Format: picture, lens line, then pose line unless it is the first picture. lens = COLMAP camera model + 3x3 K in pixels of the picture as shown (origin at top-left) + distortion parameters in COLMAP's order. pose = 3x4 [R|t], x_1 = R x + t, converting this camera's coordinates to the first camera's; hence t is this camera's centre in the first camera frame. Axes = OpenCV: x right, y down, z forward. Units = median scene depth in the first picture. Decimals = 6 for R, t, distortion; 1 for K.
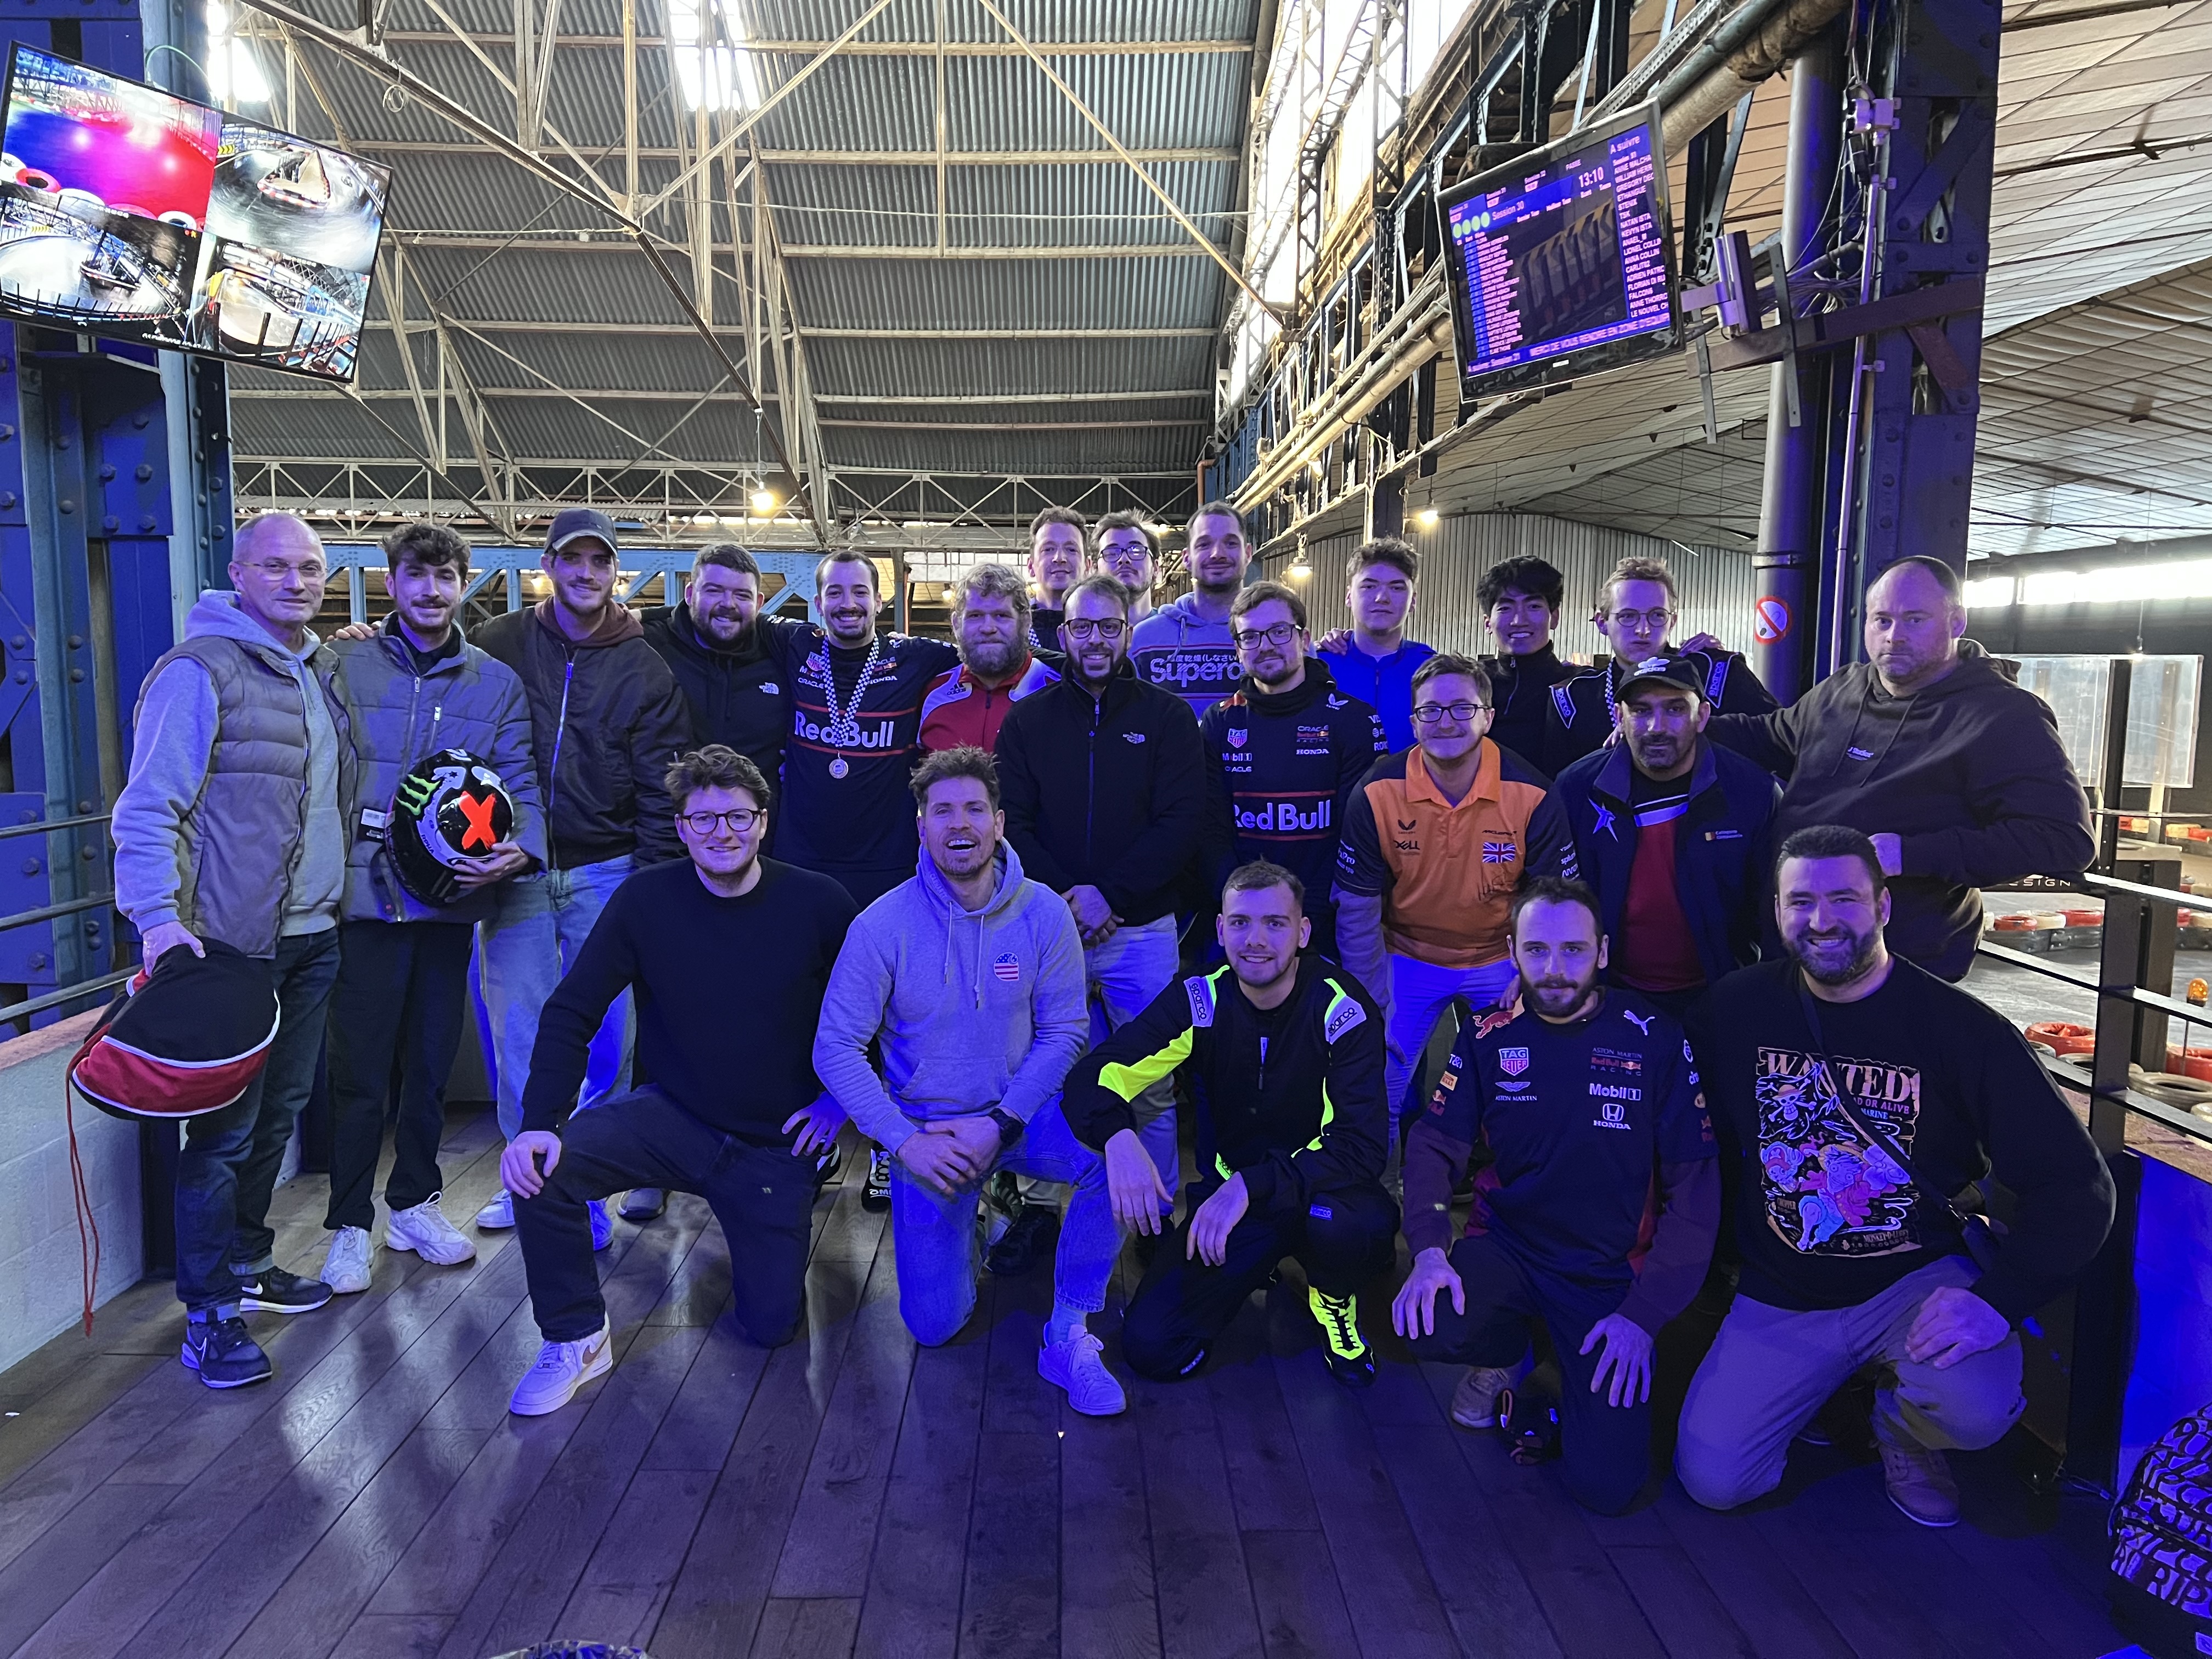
lens RADIAL K [[1667.9, 0, 1104.6], [0, 1667.9, 844.7], [0, 0, 1]] dist [0.040499, -0.052456]
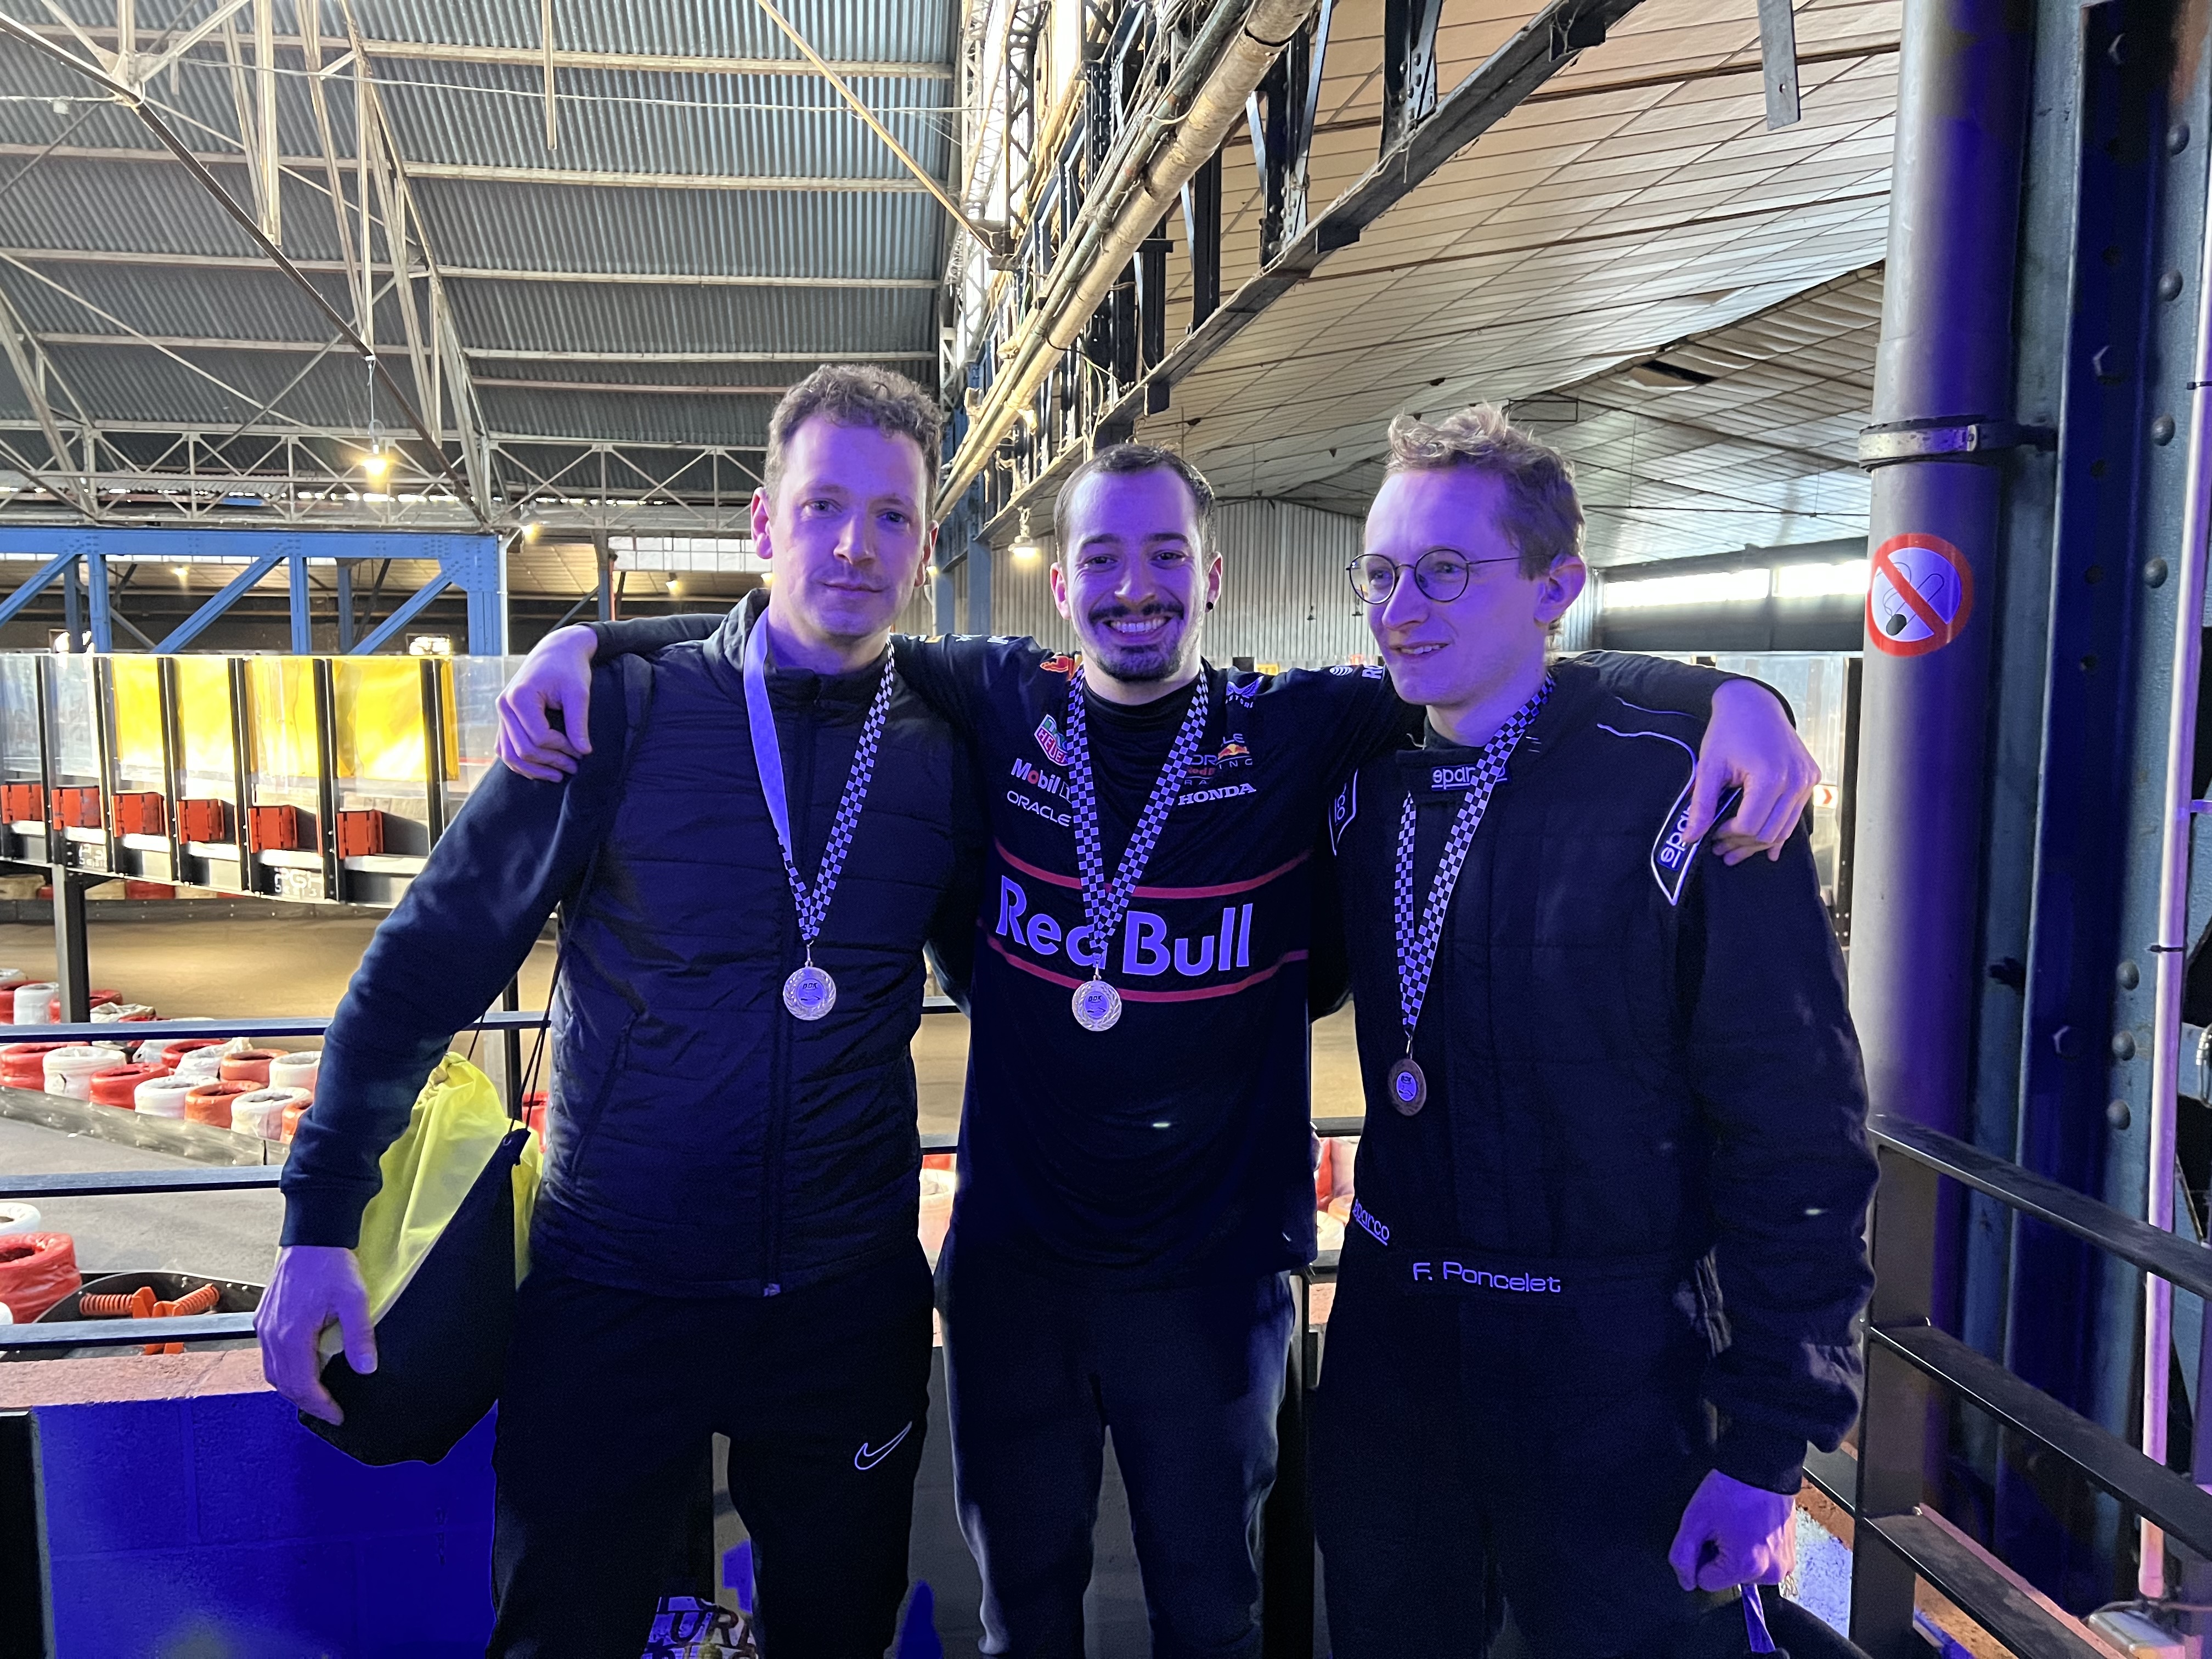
lens RADIAL K [[1667.9, 0, 1116.4], [0, 1667.9, 827.8], [0, 0, 1]] dist [0.040499, -0.052456]
pose [[0.989786, -0.021398, 0.140947, 0.034435], [0.022312, 0.999739, -0.004914, -0.018280], [-0.140806, 0.008009, 0.990005, 0.142479]]
